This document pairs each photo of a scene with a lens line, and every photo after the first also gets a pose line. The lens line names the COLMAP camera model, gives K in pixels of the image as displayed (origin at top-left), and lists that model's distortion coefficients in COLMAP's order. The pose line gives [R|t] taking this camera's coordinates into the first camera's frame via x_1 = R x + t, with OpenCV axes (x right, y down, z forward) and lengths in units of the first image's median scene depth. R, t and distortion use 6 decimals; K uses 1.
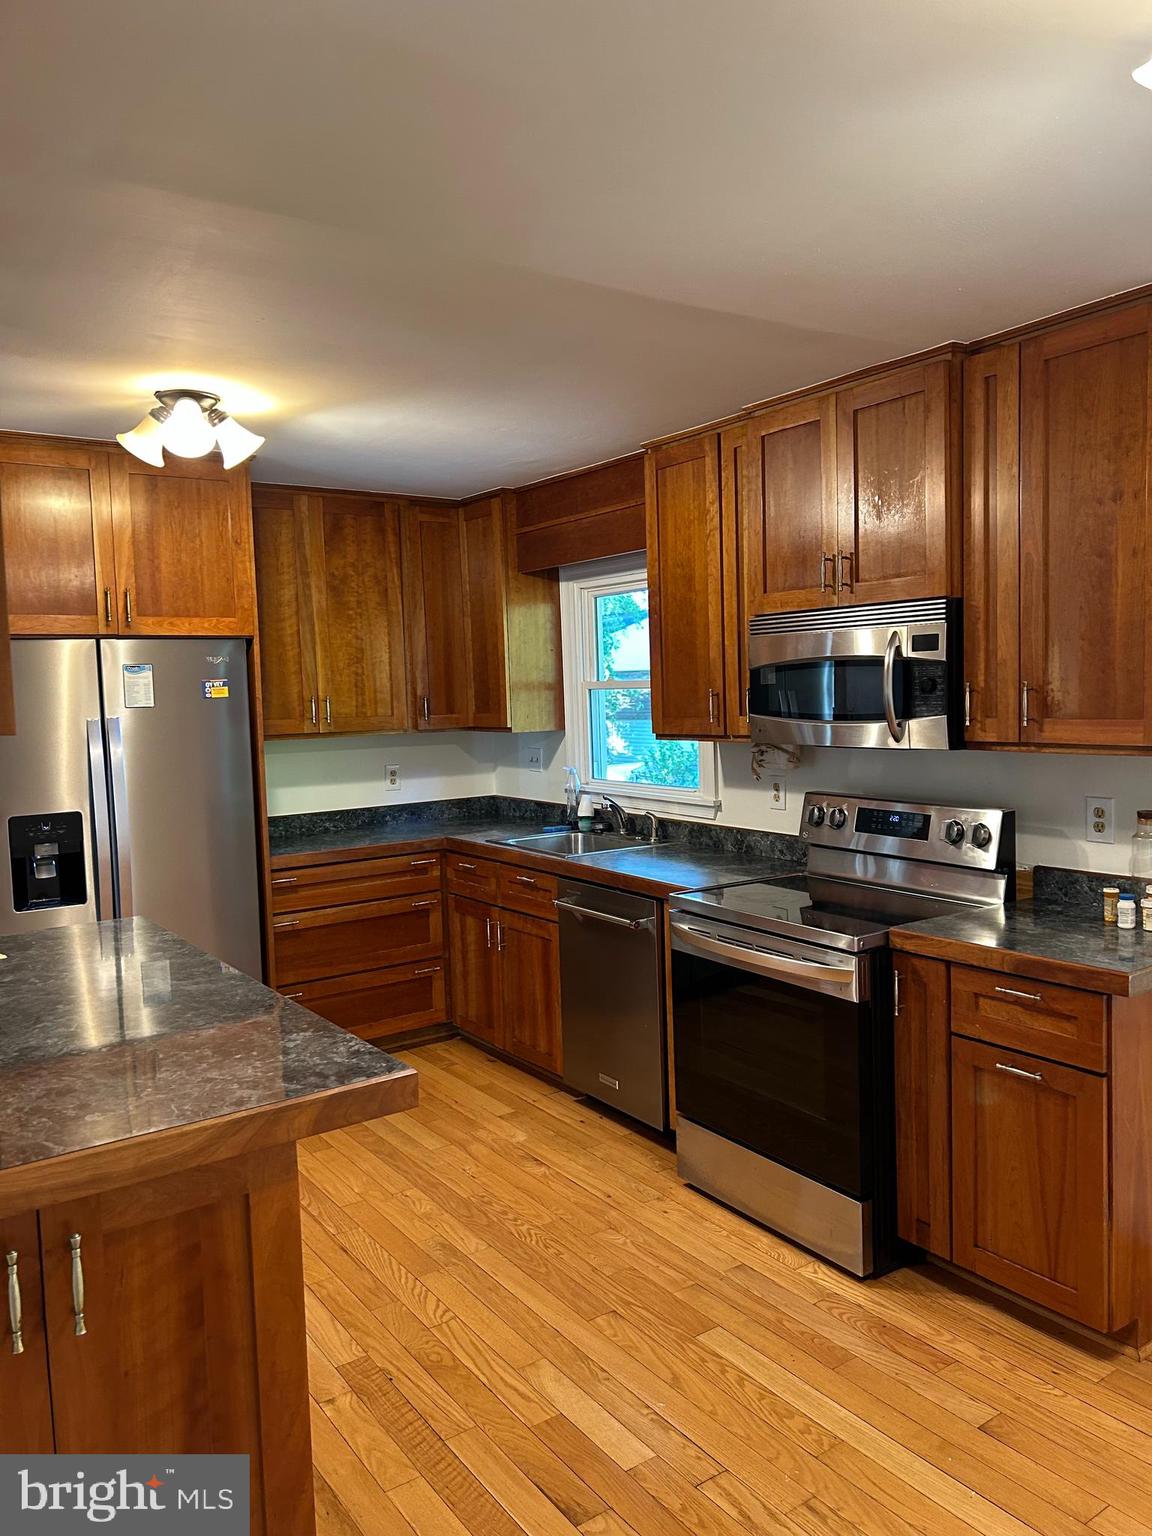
lens RADIAL K [[1154.4, 0, 580.0], [0, 1154.4, 771.1], [0, 0, 1]] dist [0.082854, -0.089381]
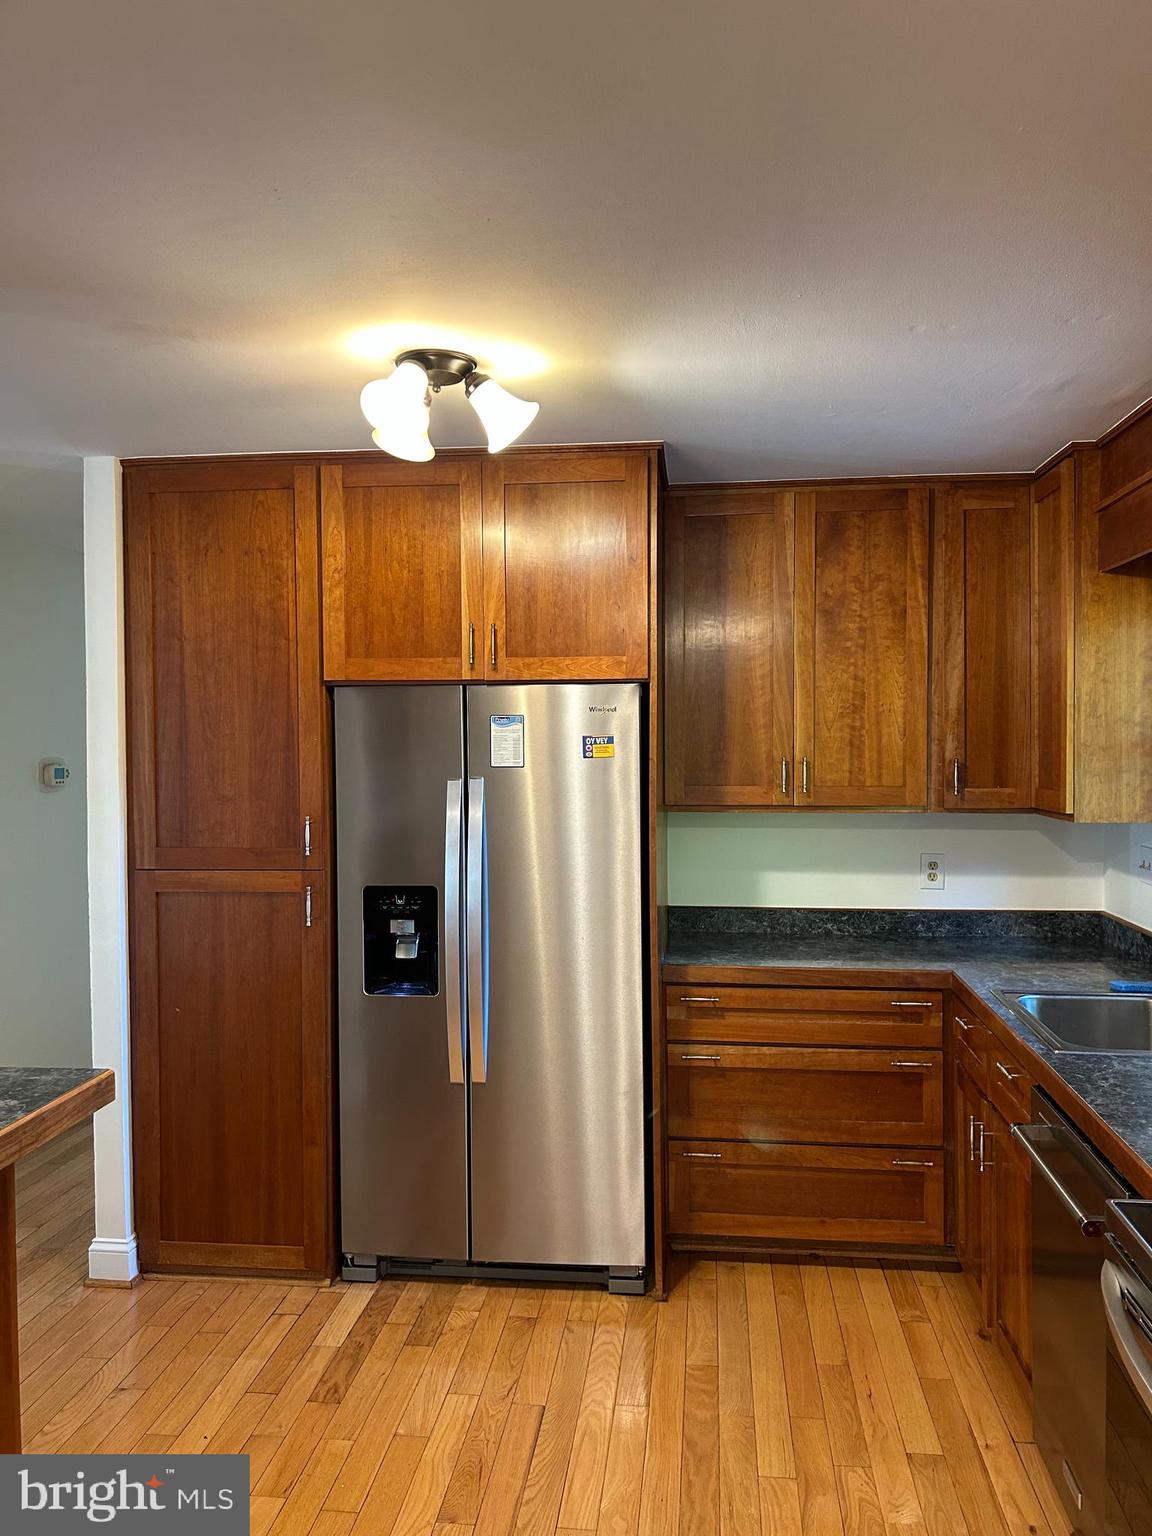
lens RADIAL K [[1154.2, 0, 568.4], [0, 1154.2, 778.2], [0, 0, 1]] dist [0.047709, -0.053327]
pose [[0.749383, 0.044217, -0.660658, 0.184300], [-0.065006, 0.997861, -0.006951, -0.042058], [0.658938, 0.048156, 0.750654, 0.398778]]
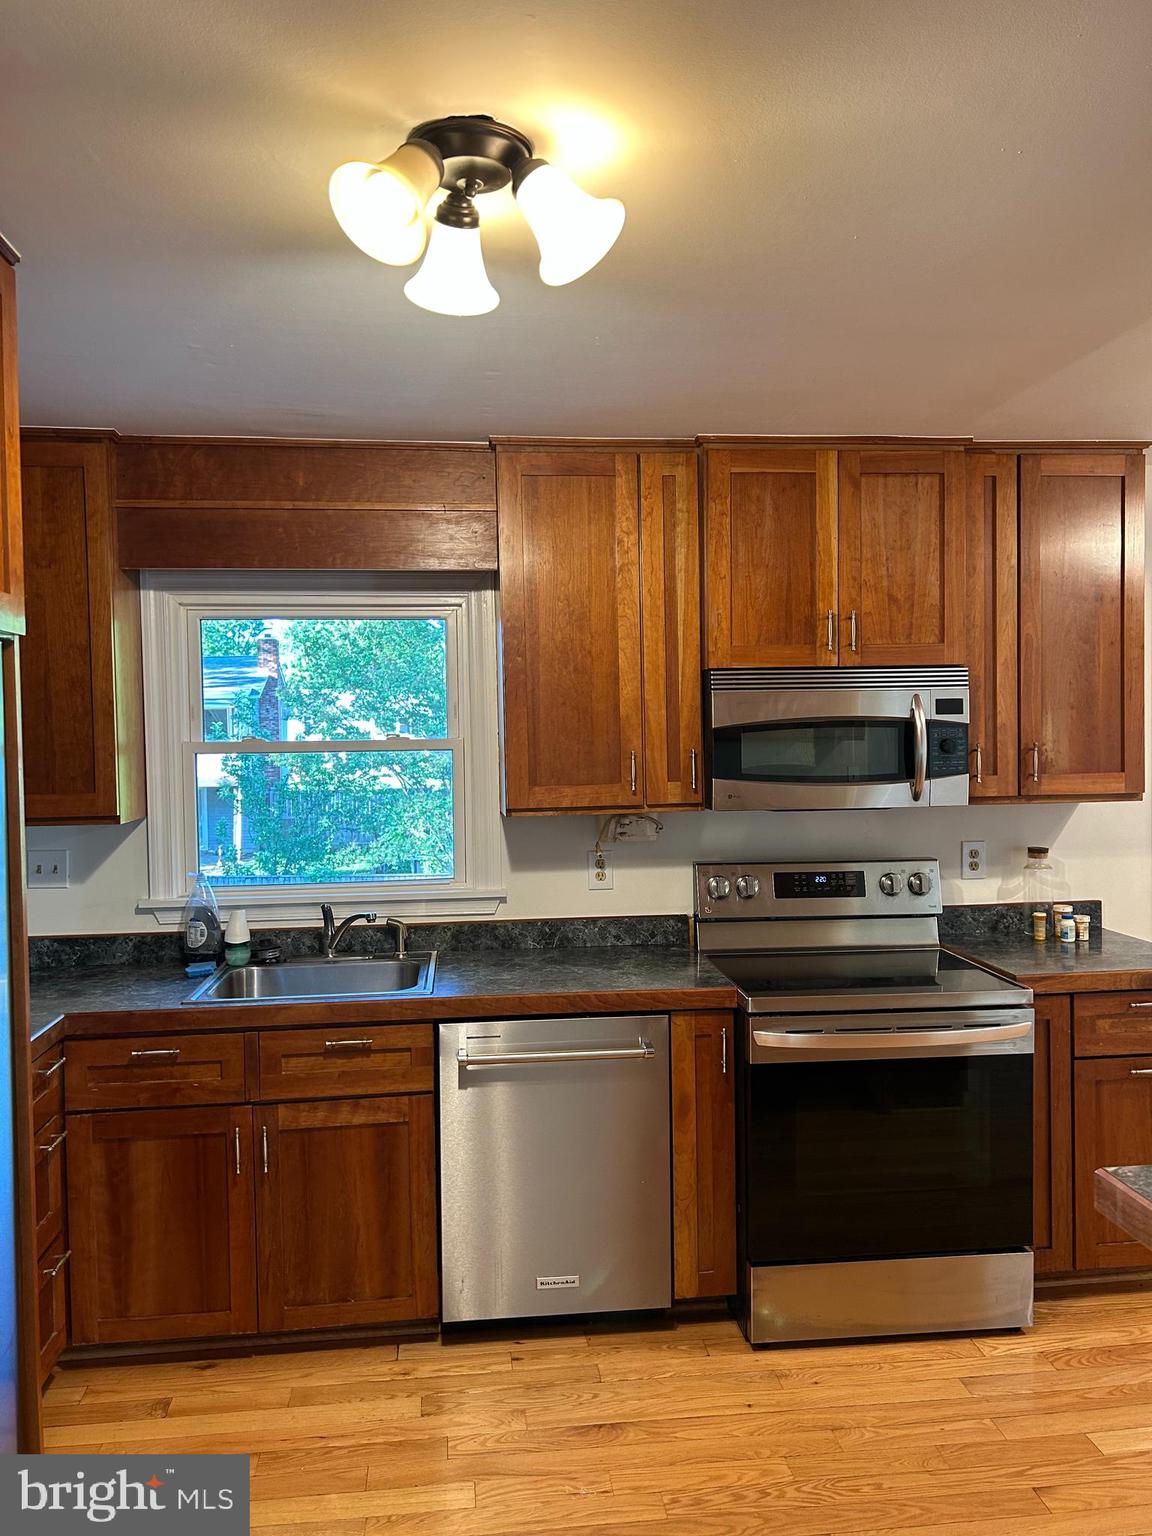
lens RADIAL K [[1154.4, 0, 580.0], [0, 1154.4, 771.1], [0, 0, 1]] dist [0.082854, -0.089381]
pose [[0.469603, -0.013544, 0.882774, -0.590566], [0.069407, 0.997354, -0.021620, -0.037733], [-0.880145, 0.071424, 0.469300, 0.586623]]
